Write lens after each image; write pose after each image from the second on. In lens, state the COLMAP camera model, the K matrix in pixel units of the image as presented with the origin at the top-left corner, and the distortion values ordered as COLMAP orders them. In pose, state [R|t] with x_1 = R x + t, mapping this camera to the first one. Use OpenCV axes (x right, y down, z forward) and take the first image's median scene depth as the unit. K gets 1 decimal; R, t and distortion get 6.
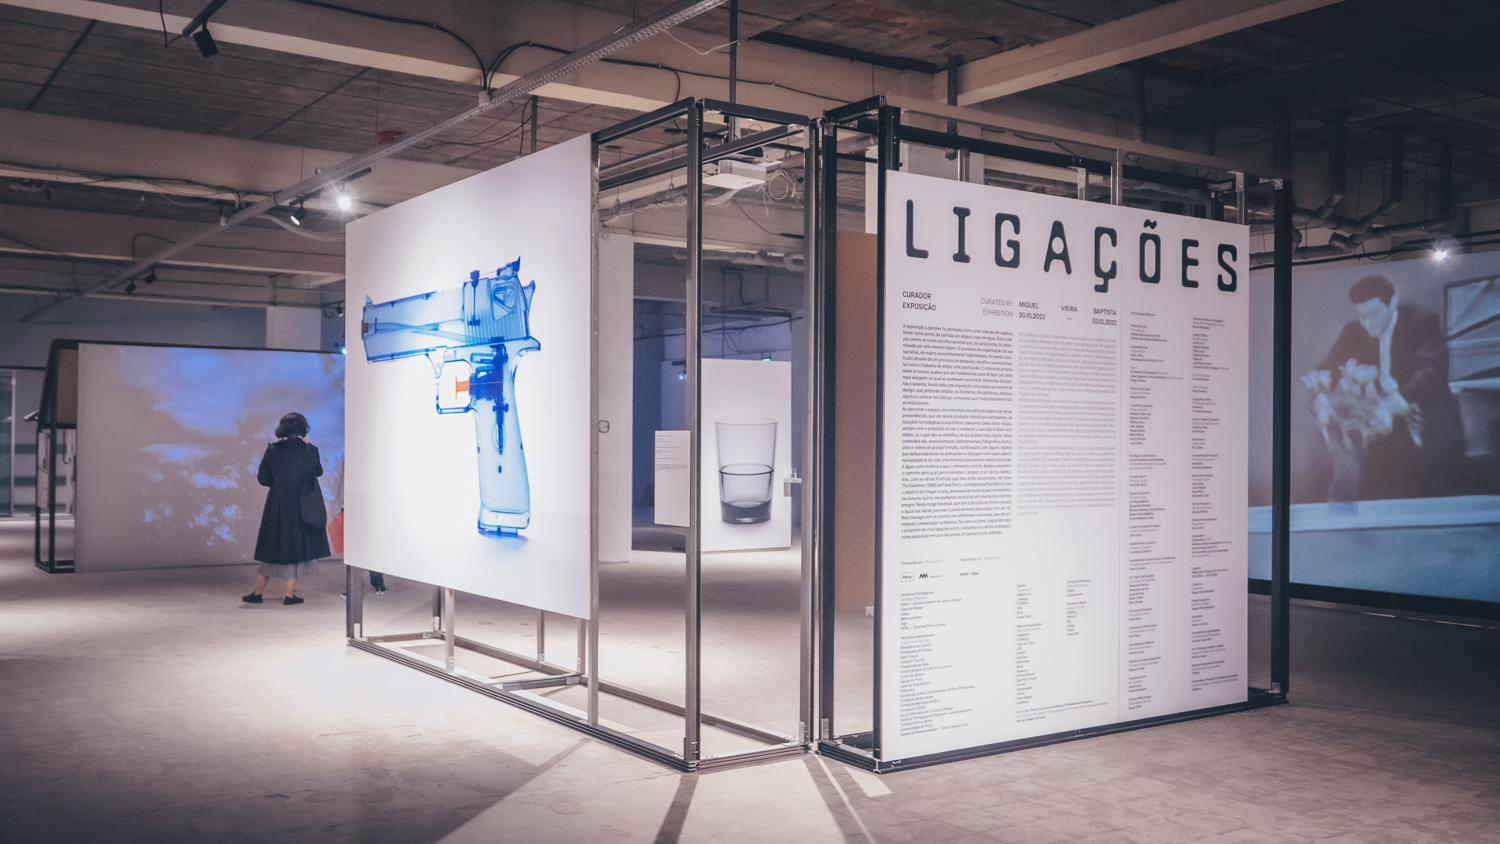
lens RADIAL K [[1388.6, 0, 750.7], [0, 1388.6, 424.2], [0, 0, 1]] dist [0.061822, 0.000000]
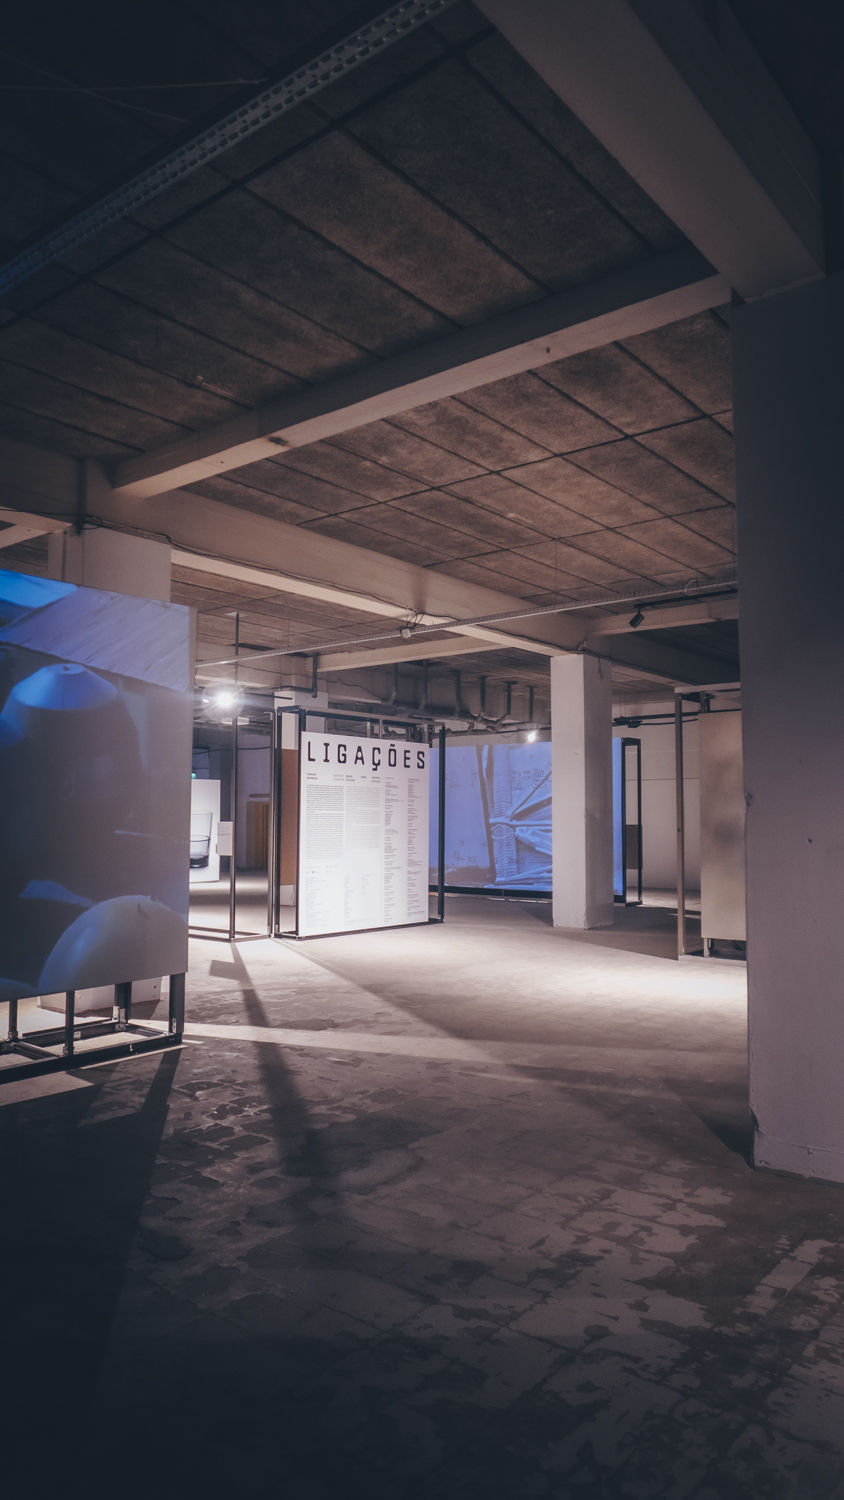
lens RADIAL K [[1002.6, 0, 424.2], [0, 1002.6, 751.4], [0, 0, 1]] dist [-0.000520, 0.000002]
pose [[0.962278, 0.014994, 0.271655, -0.194783], [0.000065, 0.998468, -0.055338, -0.022423], [-0.272069, 0.053268, 0.960802, -0.936496]]
